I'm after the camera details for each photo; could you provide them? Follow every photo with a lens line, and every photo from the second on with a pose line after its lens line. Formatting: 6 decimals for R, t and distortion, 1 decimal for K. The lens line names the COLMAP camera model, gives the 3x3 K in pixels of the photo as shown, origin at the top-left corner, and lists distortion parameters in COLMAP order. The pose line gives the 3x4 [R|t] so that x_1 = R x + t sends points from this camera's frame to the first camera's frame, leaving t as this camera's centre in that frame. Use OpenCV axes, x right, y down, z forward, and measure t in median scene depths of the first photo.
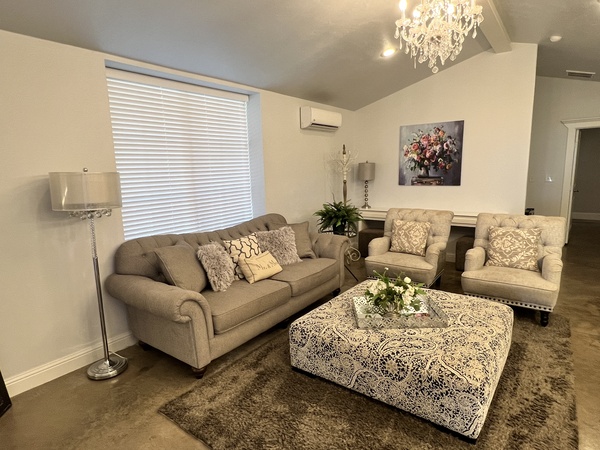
lens RADIAL K [[349.5, 0, 300.0], [0, 349.5, 225.0], [0, 0, 1]] dist [0.036551, 0.000394]
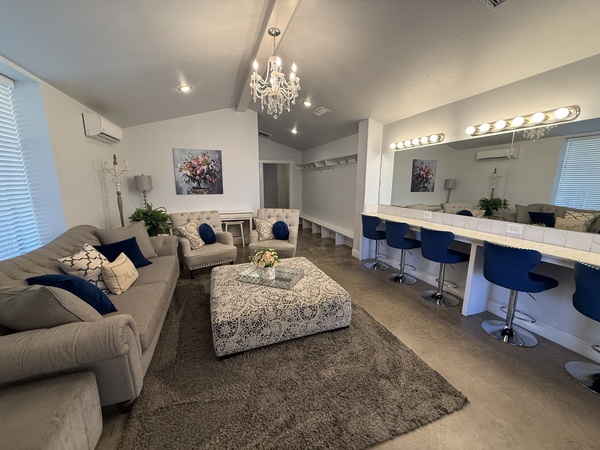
lens RADIAL K [[234.2, 0, 300.0], [0, 234.2, 225.0], [0, 0, 1]] dist [0.000179, 0.000277]
pose [[0.541521, -0.134233, 0.829901, -0.212050], [0.118040, 0.989532, 0.083030, -0.022974], [-0.832359, 0.052998, 0.551697, 0.170760]]
